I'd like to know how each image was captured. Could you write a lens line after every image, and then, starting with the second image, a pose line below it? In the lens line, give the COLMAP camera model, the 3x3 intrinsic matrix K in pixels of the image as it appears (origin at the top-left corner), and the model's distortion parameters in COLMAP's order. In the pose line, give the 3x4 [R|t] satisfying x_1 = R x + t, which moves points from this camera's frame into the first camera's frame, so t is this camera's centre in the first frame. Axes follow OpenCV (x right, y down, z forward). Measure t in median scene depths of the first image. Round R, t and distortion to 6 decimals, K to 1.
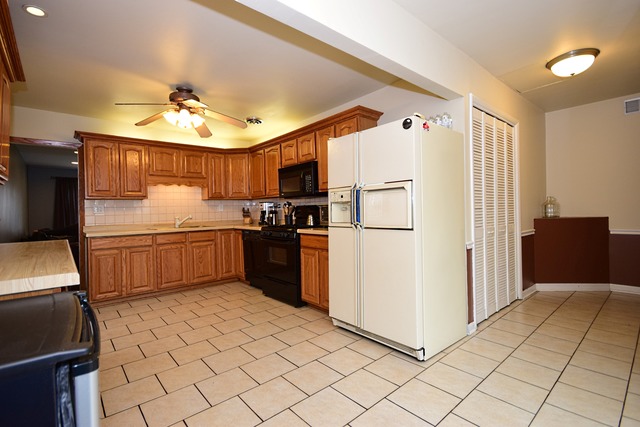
lens RADIAL K [[299.3, 0, 320.0], [0, 299.3, 210.9], [0, 0, 1]] dist [-0.000446, -0.001976]
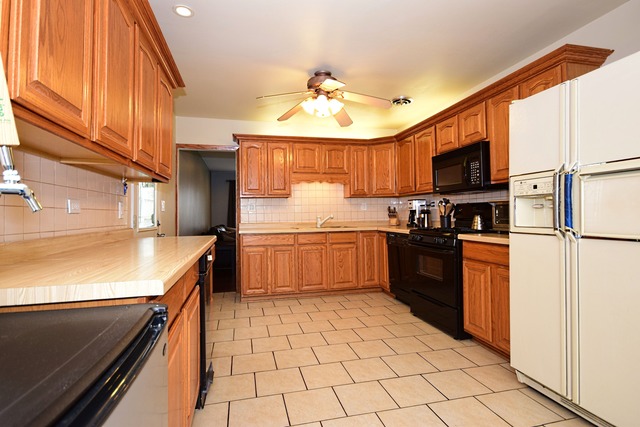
lens RADIAL K [[322.5, 0, 317.0], [0, 322.5, 211.1], [0, 0, 1]] dist [0.005797, 0.003530]
pose [[0.886723, 0.006847, -0.462250, -0.015357], [-0.007636, 0.999971, 0.000163, 0.005633], [0.462238, 0.003385, 0.886750, 0.116160]]
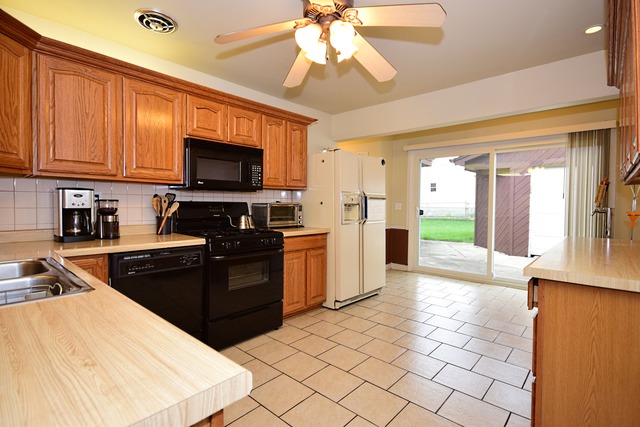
lens RADIAL K [[312.7, 0, 320.2], [0, 312.7, 208.2], [0, 0, 1]] dist [0.003806, -0.002909]
pose [[-0.120899, 0.002086, 0.992663, -0.876714], [-0.010647, 0.999938, -0.003398, -0.003817], [-0.992608, -0.010980, -0.120870, 0.925205]]
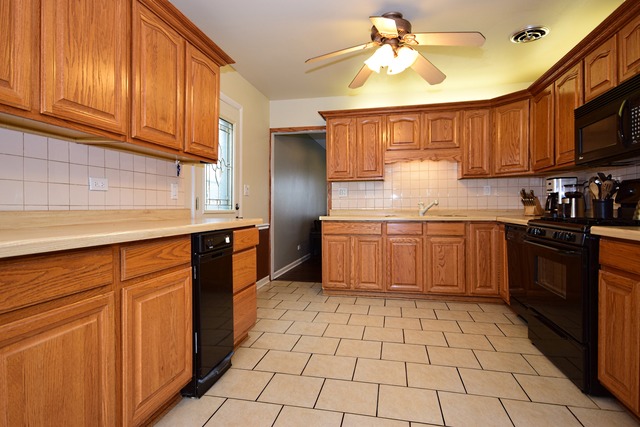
lens RADIAL K [[340.9, 0, 317.1], [0, 340.9, 210.6], [0, 0, 1]] dist [0.015251, -0.002309]
pose [[0.593566, 0.028861, -0.804268, 0.090845], [-0.009772, 0.999542, 0.028657, 0.024172], [0.804726, -0.009150, 0.593575, 0.321233]]
